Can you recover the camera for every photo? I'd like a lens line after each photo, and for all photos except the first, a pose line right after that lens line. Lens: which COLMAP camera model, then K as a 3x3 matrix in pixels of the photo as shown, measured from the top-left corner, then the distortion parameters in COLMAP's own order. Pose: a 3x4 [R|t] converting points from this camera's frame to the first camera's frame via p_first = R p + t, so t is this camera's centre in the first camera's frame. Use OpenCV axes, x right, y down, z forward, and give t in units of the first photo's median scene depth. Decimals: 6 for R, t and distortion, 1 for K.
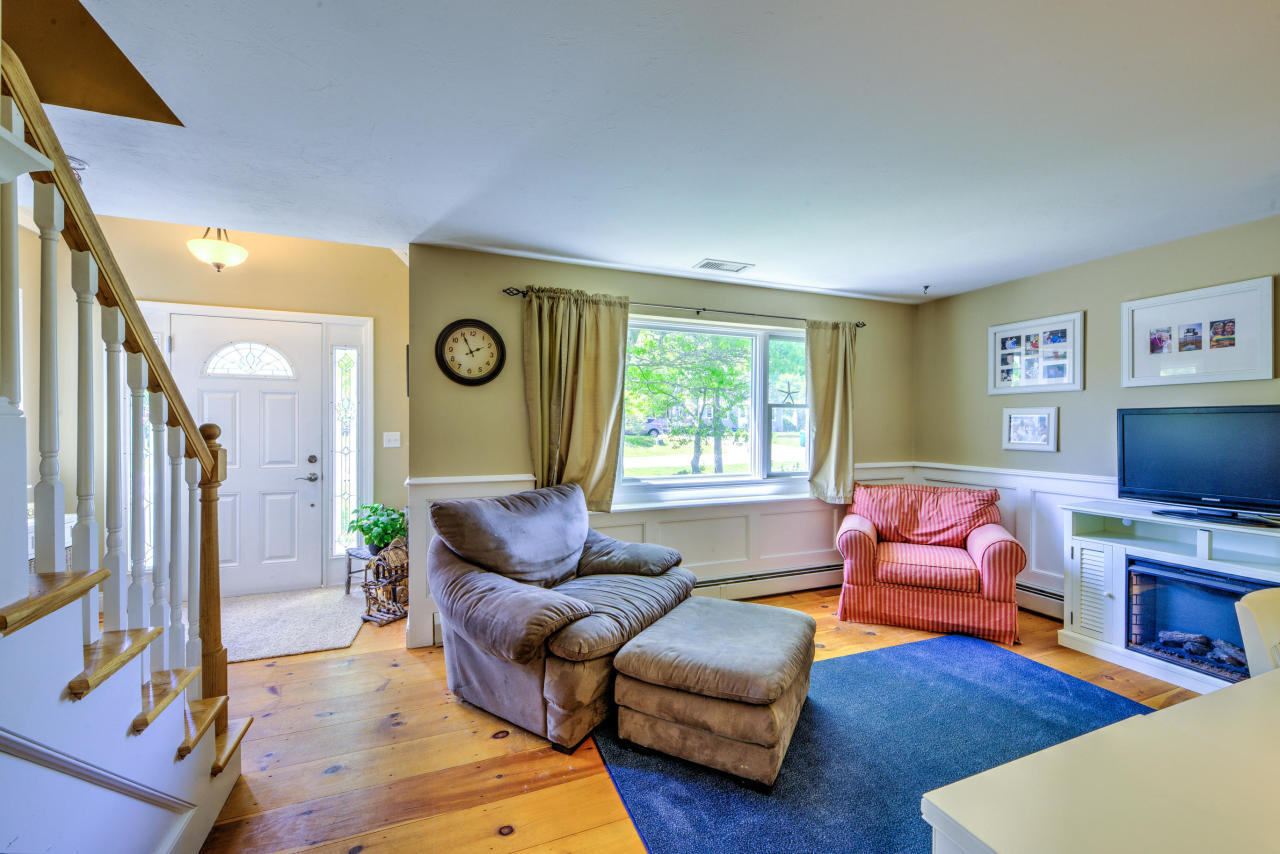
lens RADIAL K [[513.7, 0, 634.1], [0, 513.7, 424.5], [0, 0, 1]] dist [-0.001970, -0.002633]
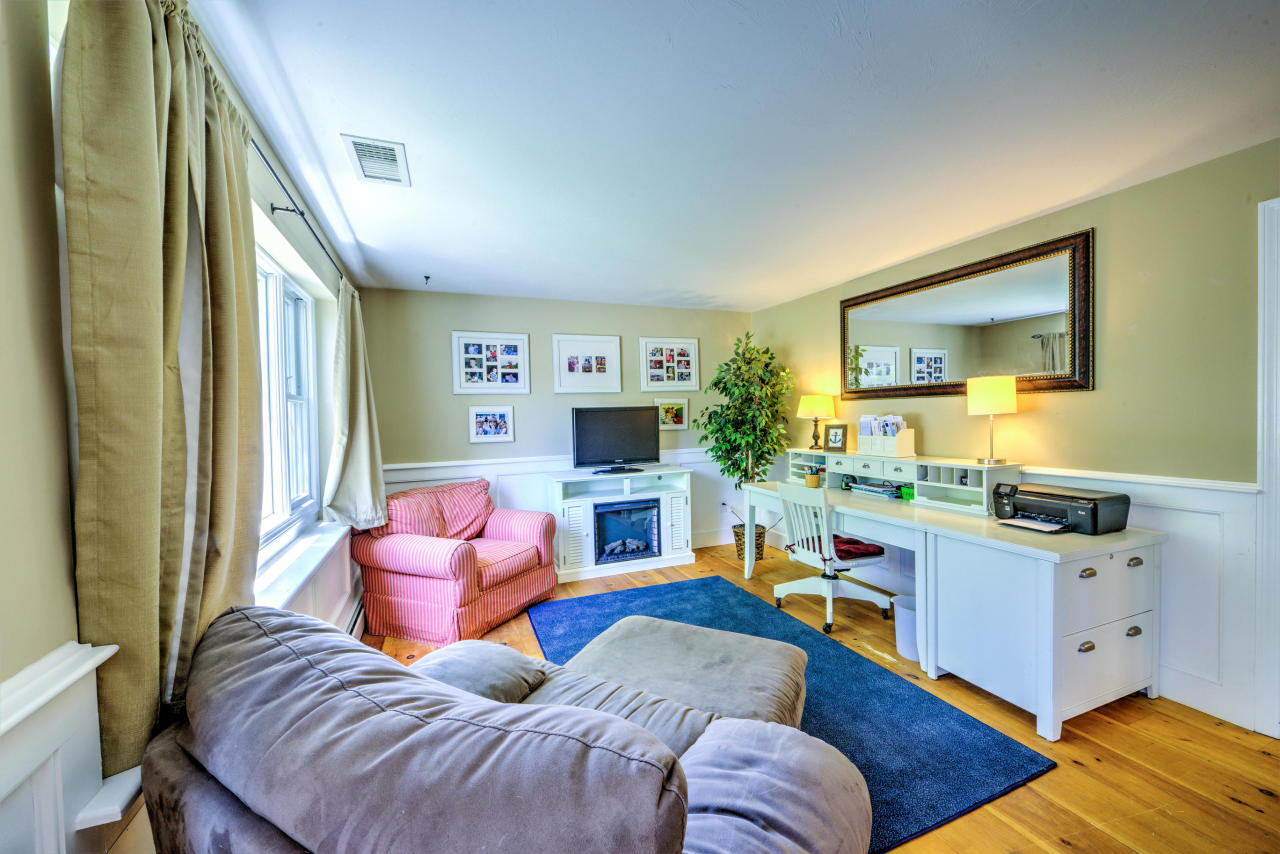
lens RADIAL K [[513.7, 0, 632.1], [0, 513.7, 423.6], [0, 0, 1]] dist [-0.001970, -0.002633]
pose [[-0.026724, -0.013557, 0.999551, -0.461395], [0.023493, 0.999623, 0.014186, -0.001875], [-0.999367, 0.023861, -0.026396, 0.757793]]
